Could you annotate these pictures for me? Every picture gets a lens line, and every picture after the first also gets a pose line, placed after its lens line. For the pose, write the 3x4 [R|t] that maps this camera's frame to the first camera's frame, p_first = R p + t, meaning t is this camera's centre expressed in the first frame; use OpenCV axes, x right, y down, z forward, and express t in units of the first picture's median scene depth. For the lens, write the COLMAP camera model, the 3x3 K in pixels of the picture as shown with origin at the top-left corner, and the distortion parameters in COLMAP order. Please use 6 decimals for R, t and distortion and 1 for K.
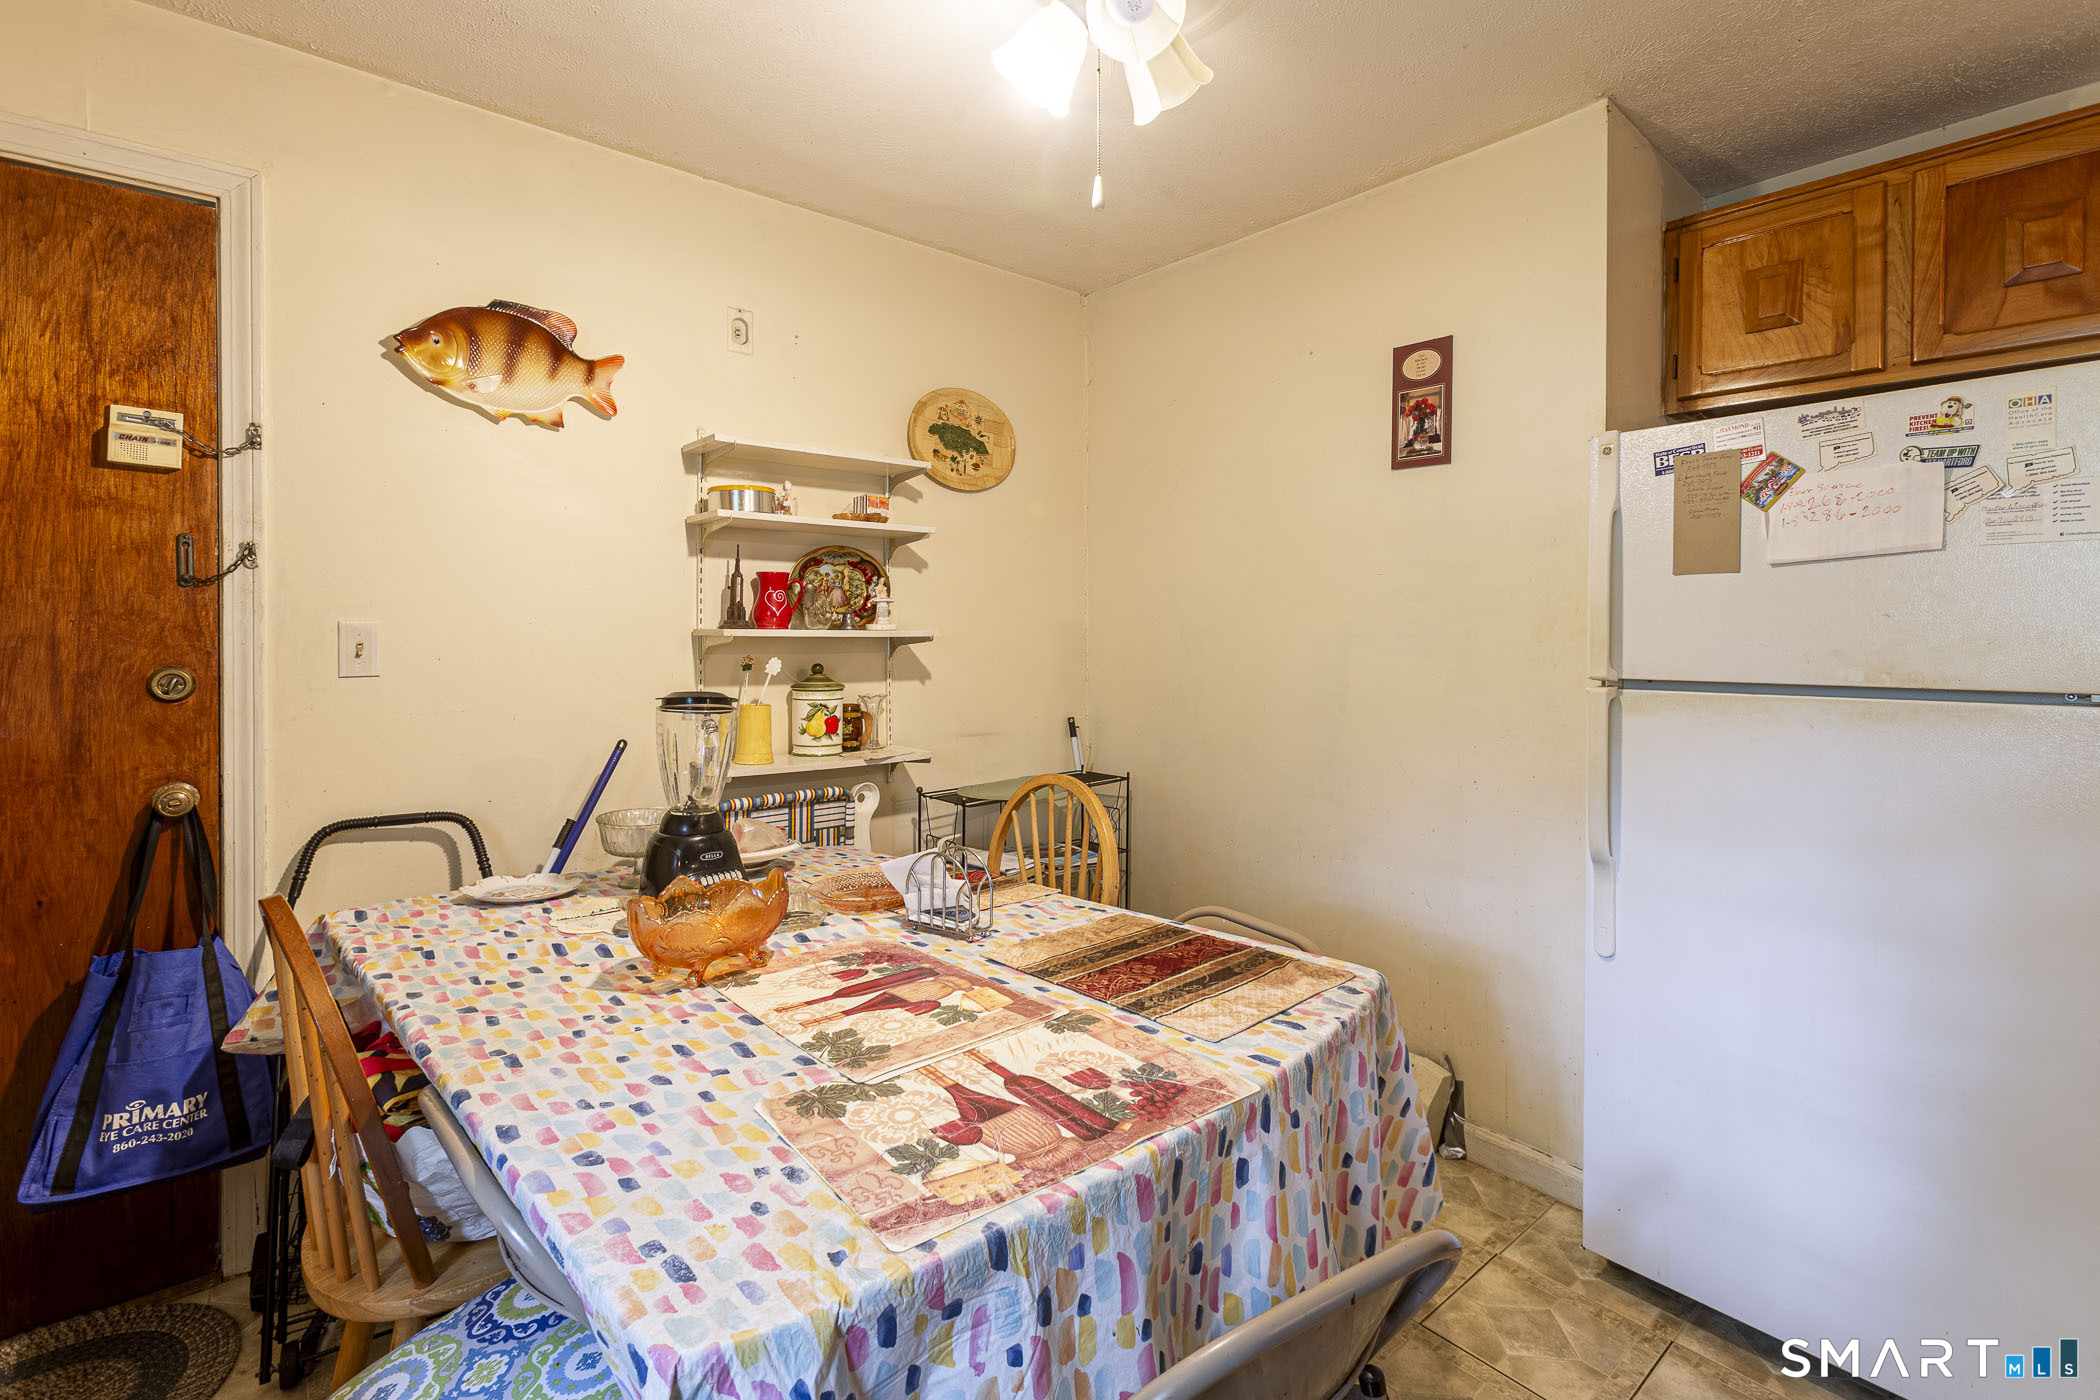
lens RADIAL K [[961.5, 0, 1047.9], [0, 961.5, 630.8], [0, 0, 1]] dist [-0.008138, 0.004805]
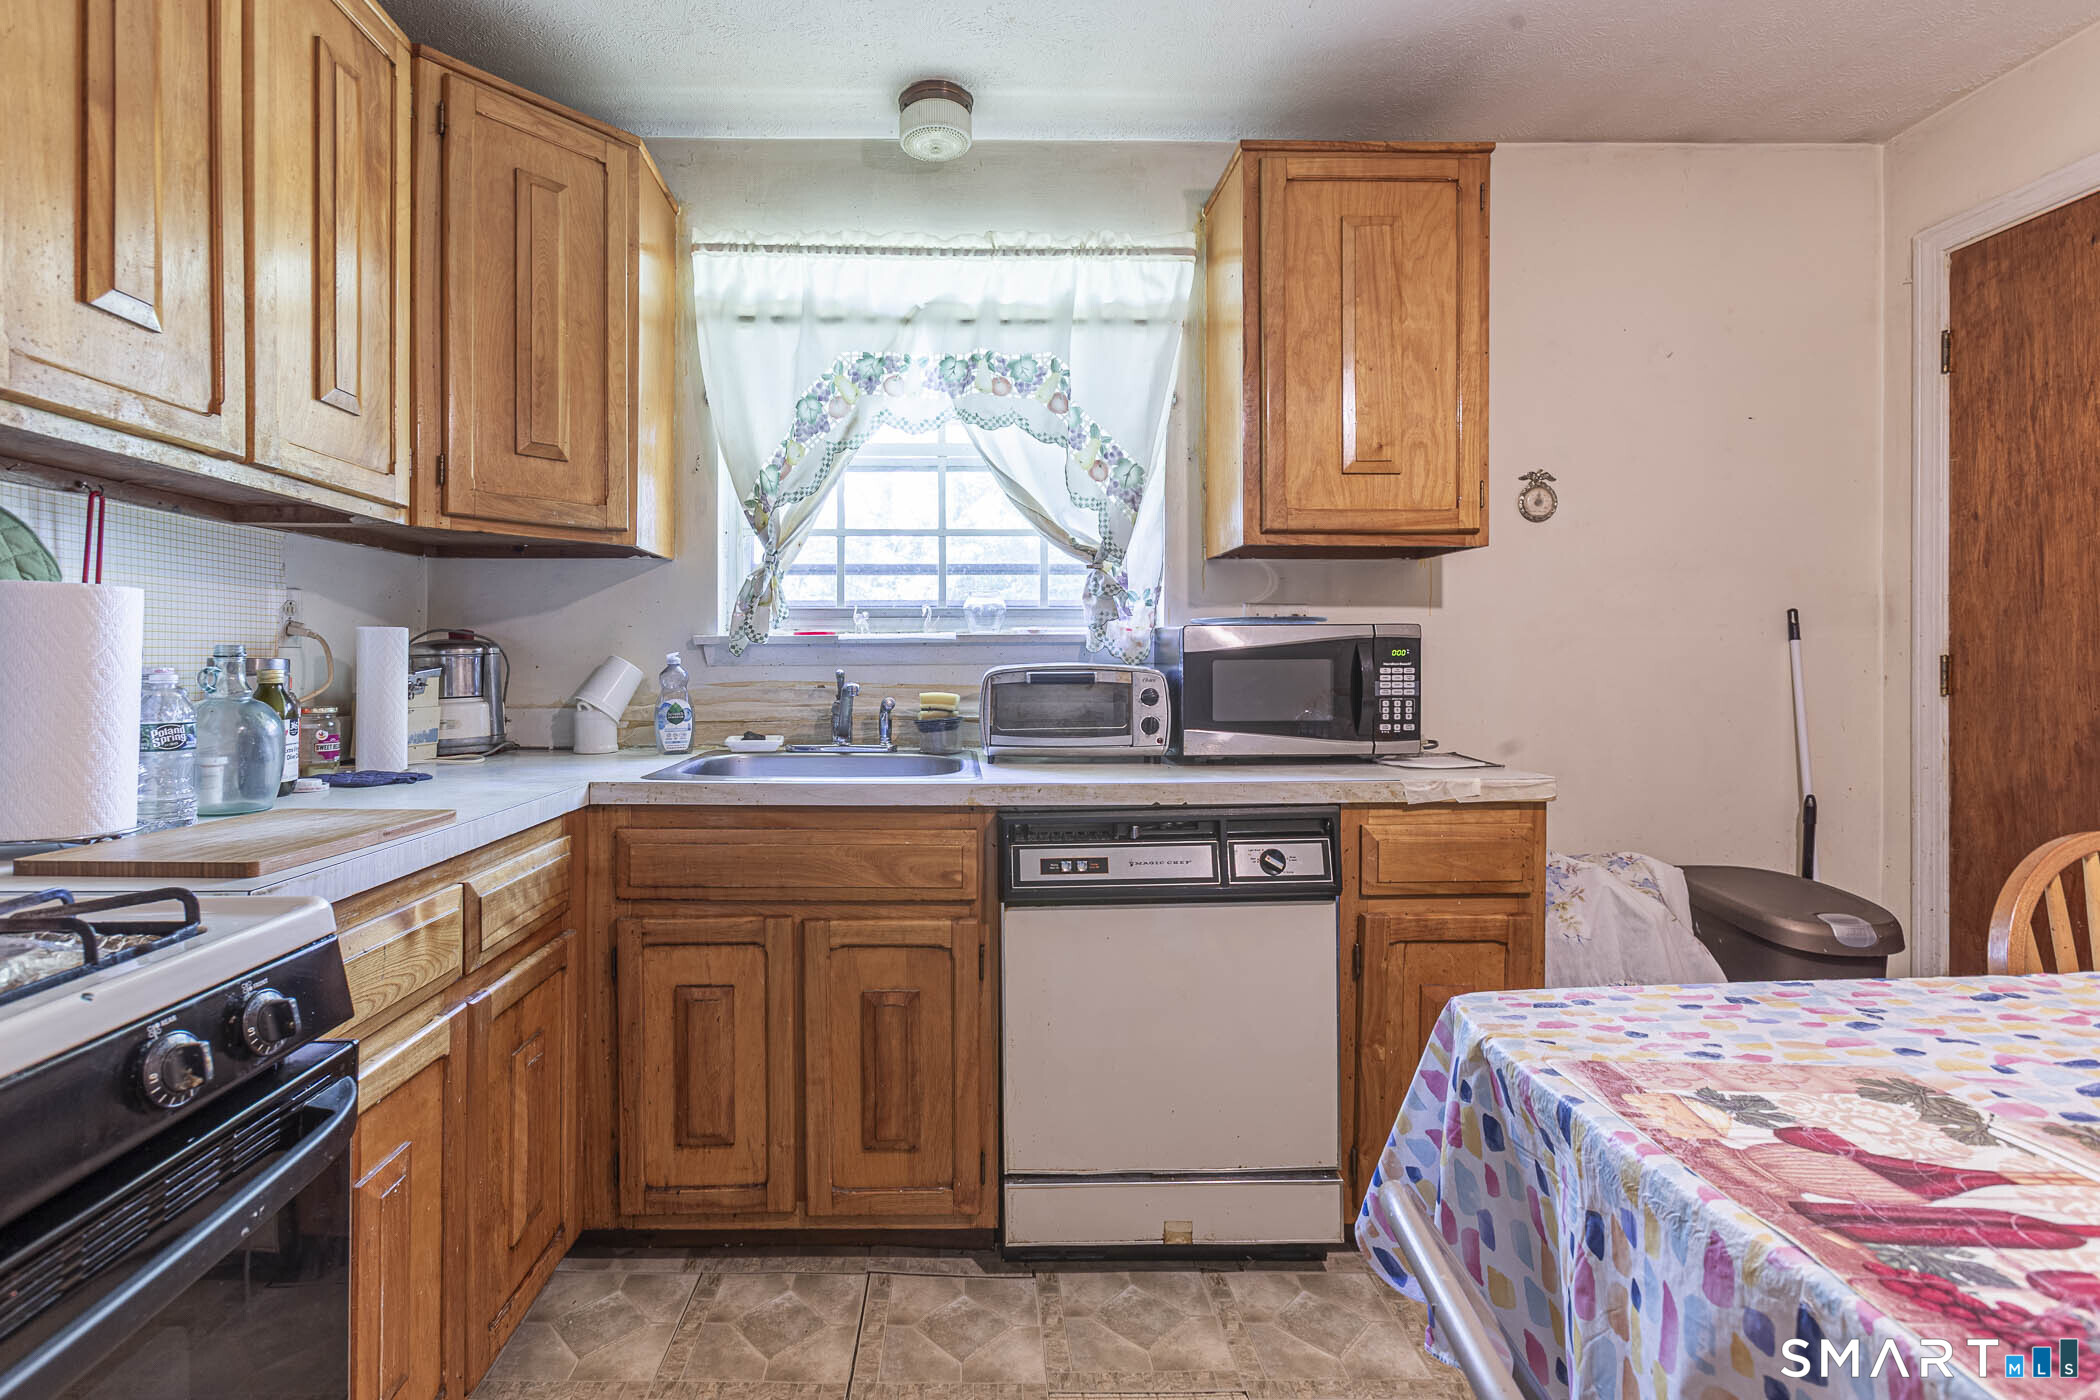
lens RADIAL K [[961.5, 0, 992.5], [0, 961.5, 665.4], [0, 0, 1]] dist [-0.008138, 0.004805]
pose [[-0.622405, 0.006876, -0.782665, 0.600085], [0.002048, 0.999972, 0.007156, 0.088633], [0.782693, 0.002851, -0.622402, 0.628739]]
